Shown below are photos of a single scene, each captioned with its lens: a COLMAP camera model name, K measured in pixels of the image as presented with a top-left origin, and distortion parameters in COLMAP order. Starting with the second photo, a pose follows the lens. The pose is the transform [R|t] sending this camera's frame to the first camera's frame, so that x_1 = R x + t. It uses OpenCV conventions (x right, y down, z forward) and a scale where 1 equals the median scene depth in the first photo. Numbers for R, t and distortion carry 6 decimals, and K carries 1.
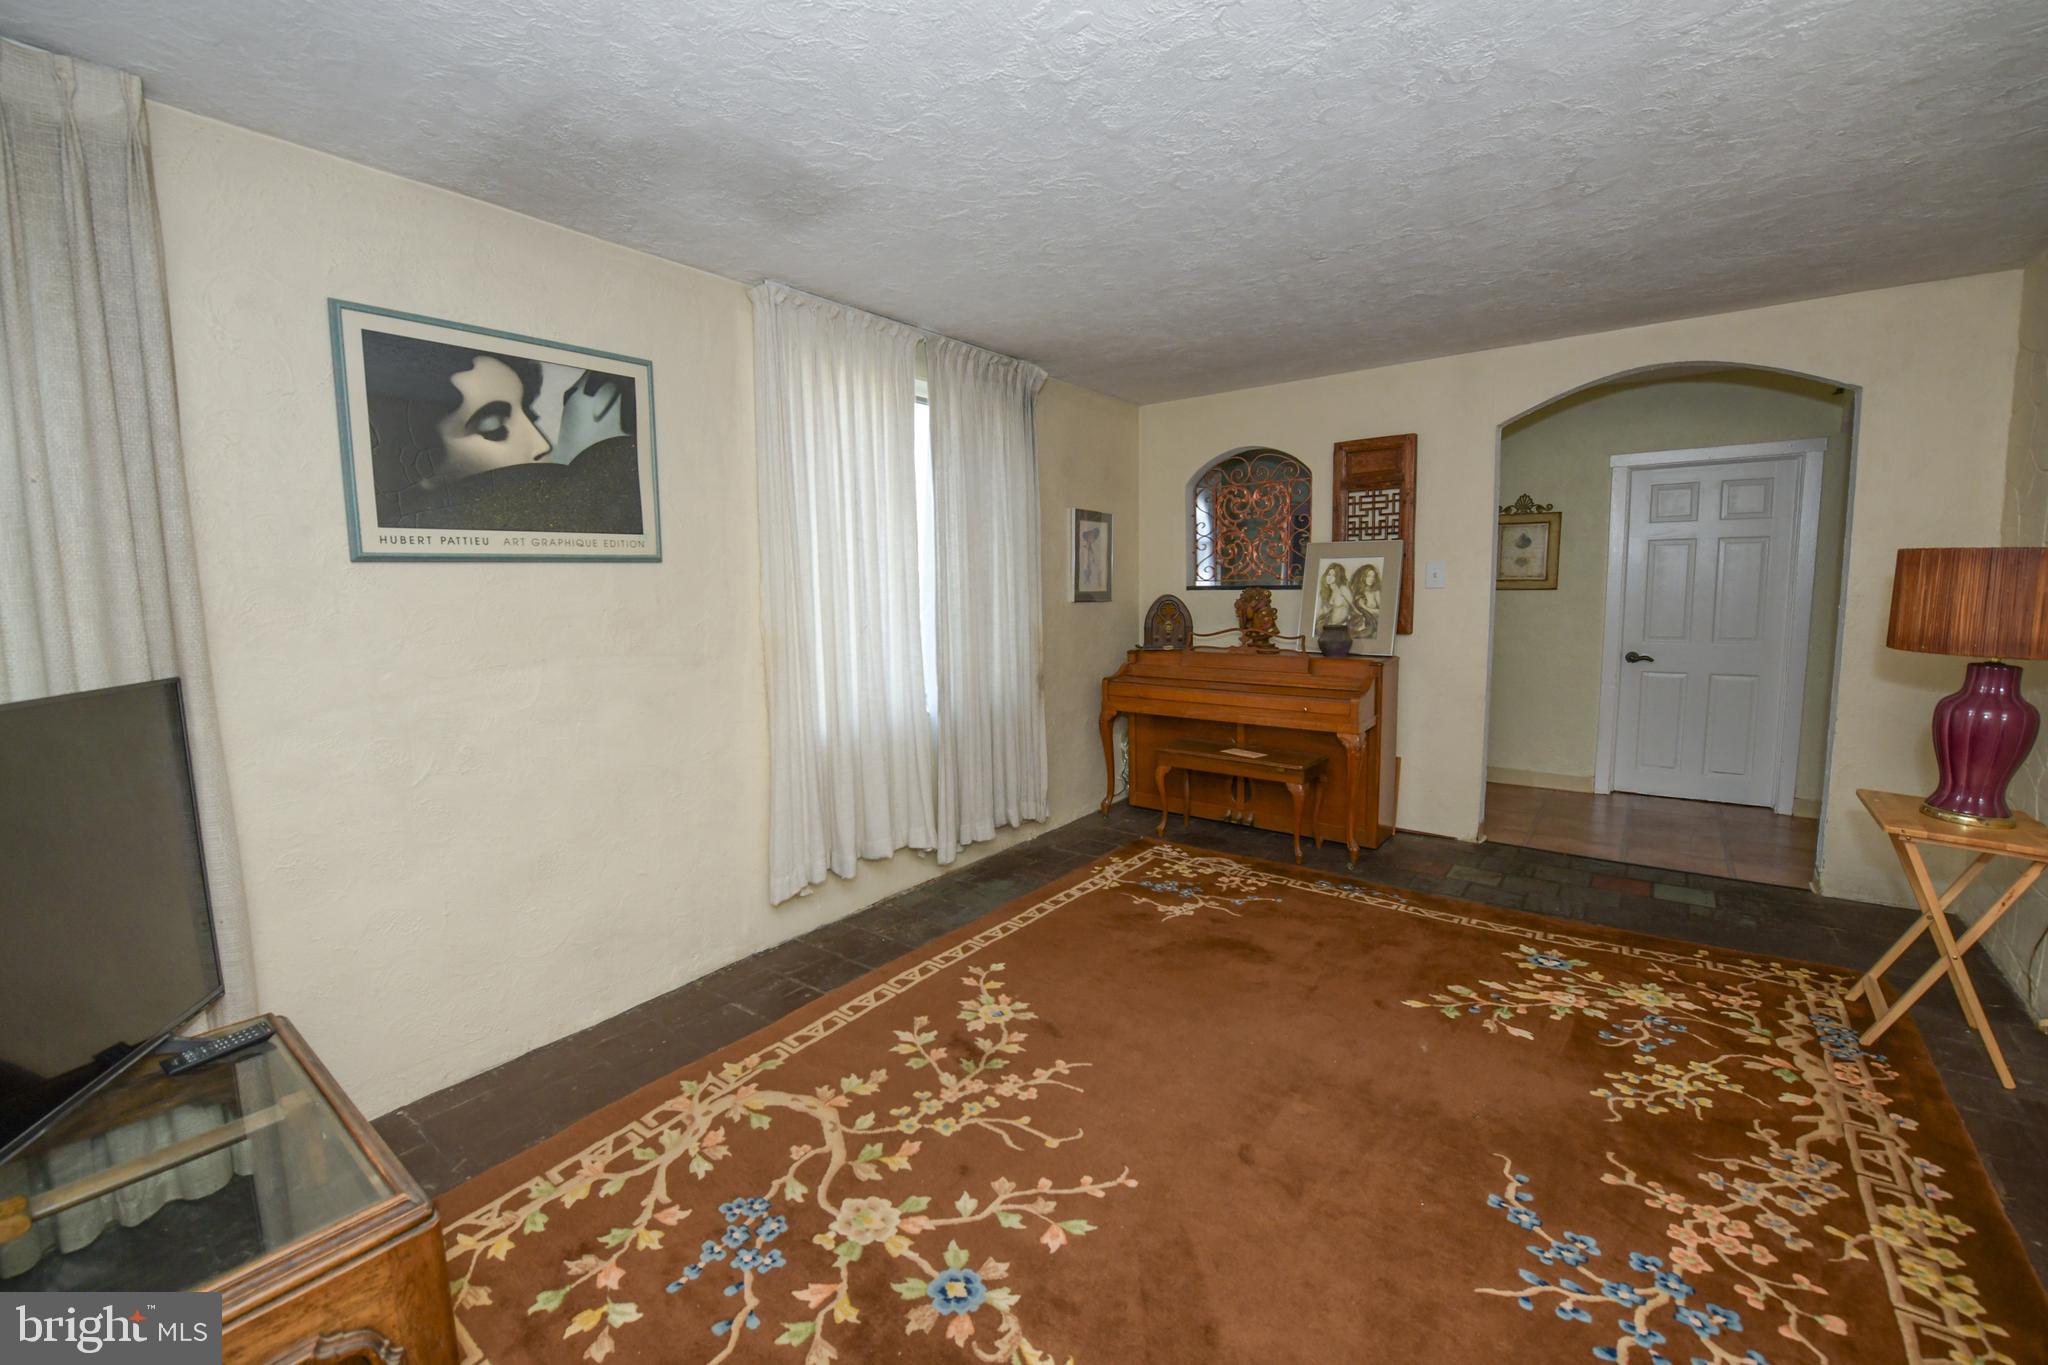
lens RADIAL K [[863.7, 0, 1027.4], [0, 863.7, 684.3], [0, 0, 1]] dist [-0.016205, -0.000207]
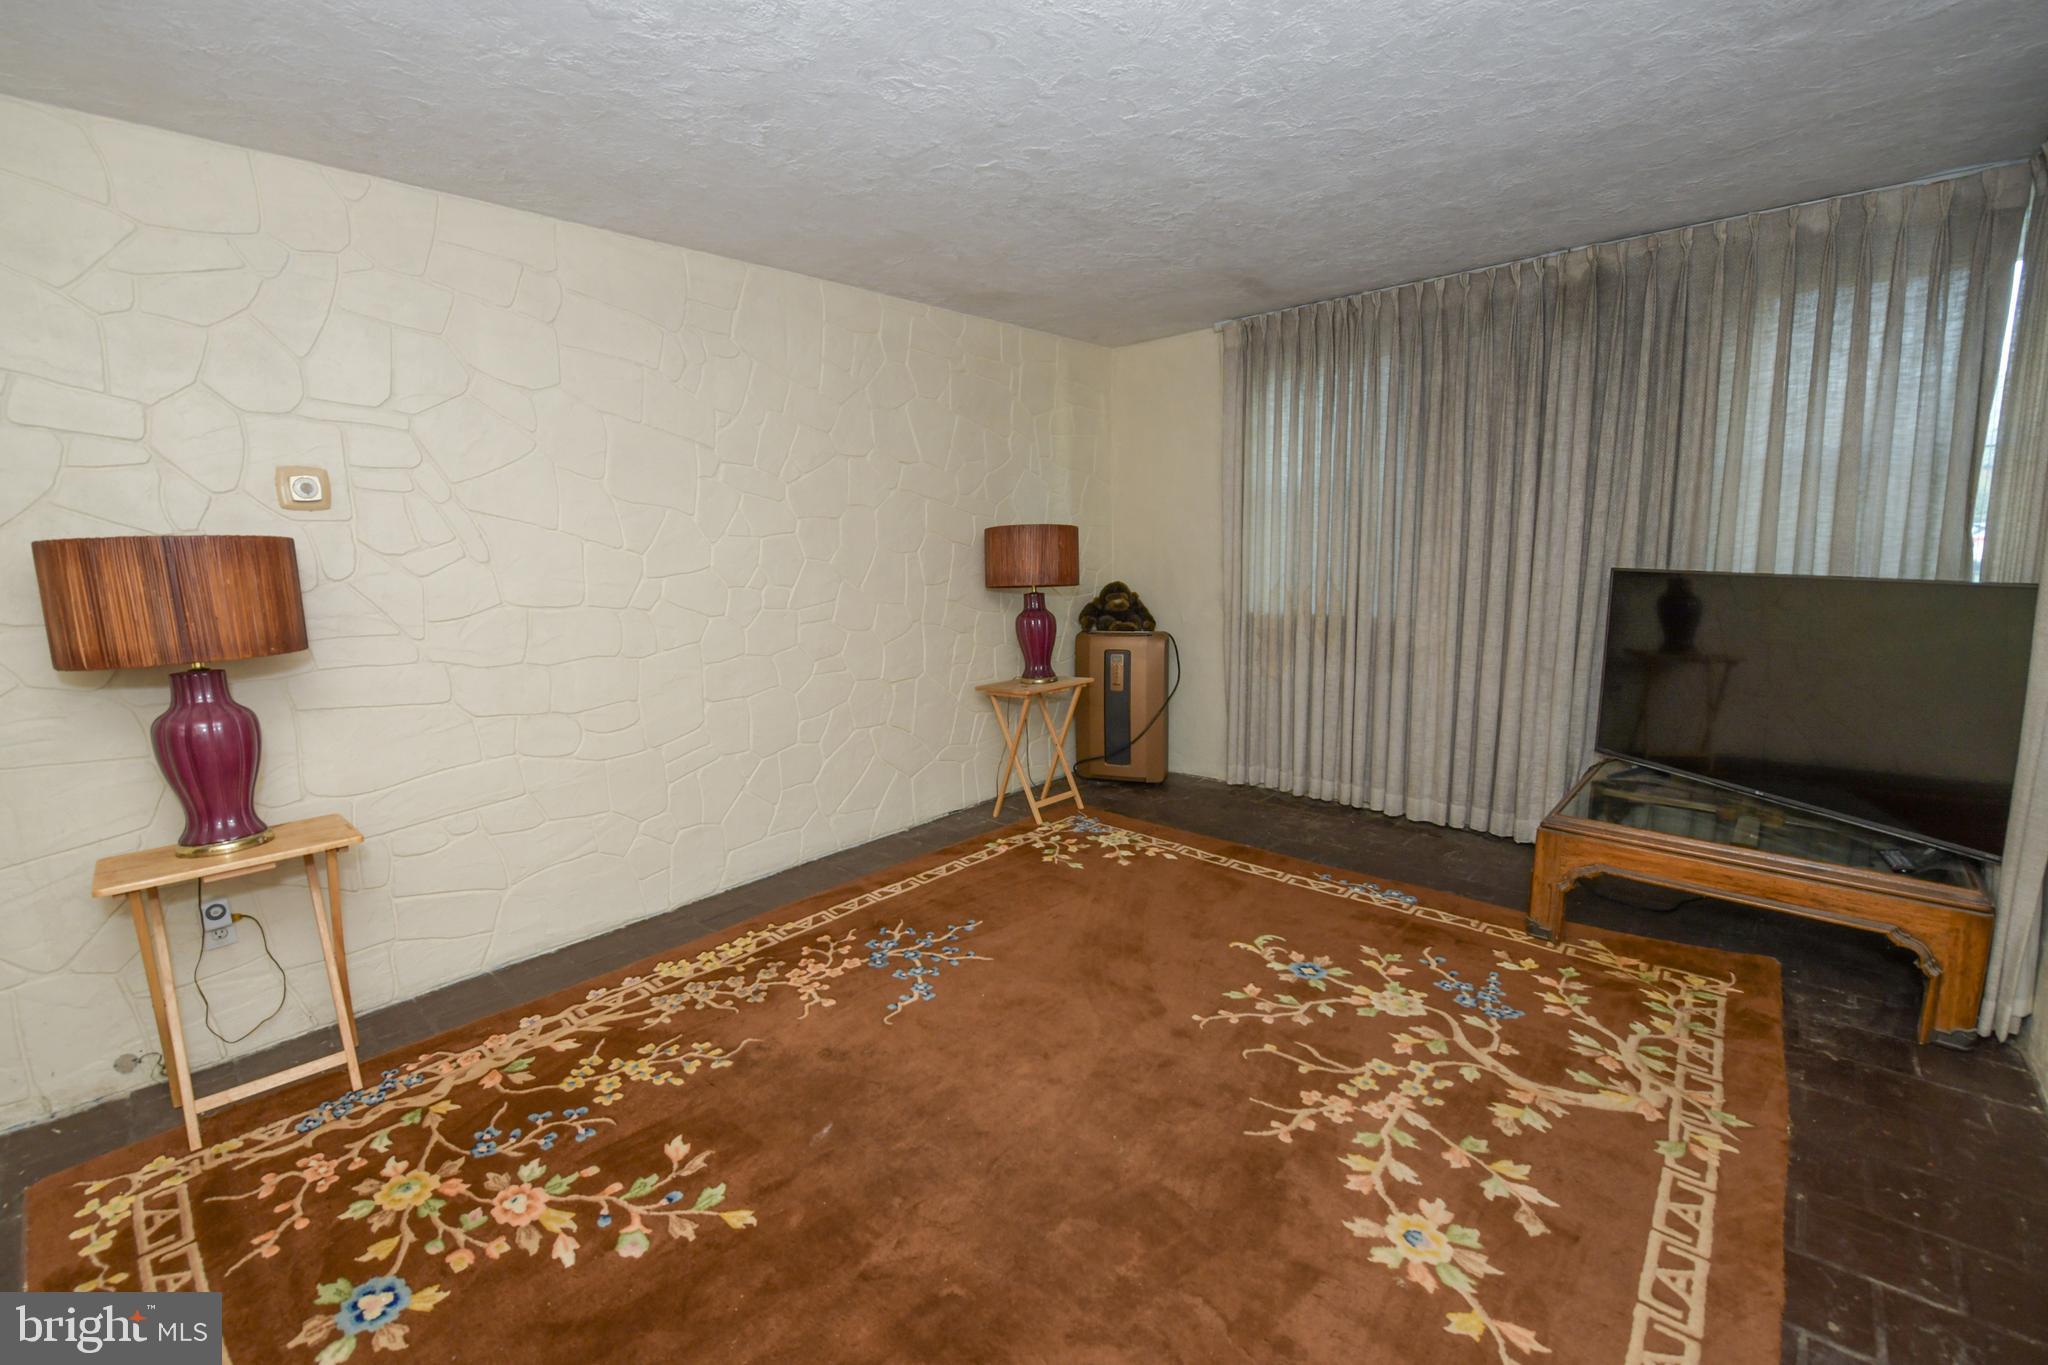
lens RADIAL K [[863.7, 0, 1008.4], [0, 863.7, 675.4], [0, 0, 1]] dist [-0.016205, -0.000207]
pose [[-0.993795, 0.025414, 0.108283, 0.218607], [0.054006, 0.961336, 0.270030, -0.223401], [-0.097234, 0.274203, -0.956744, 1.857460]]
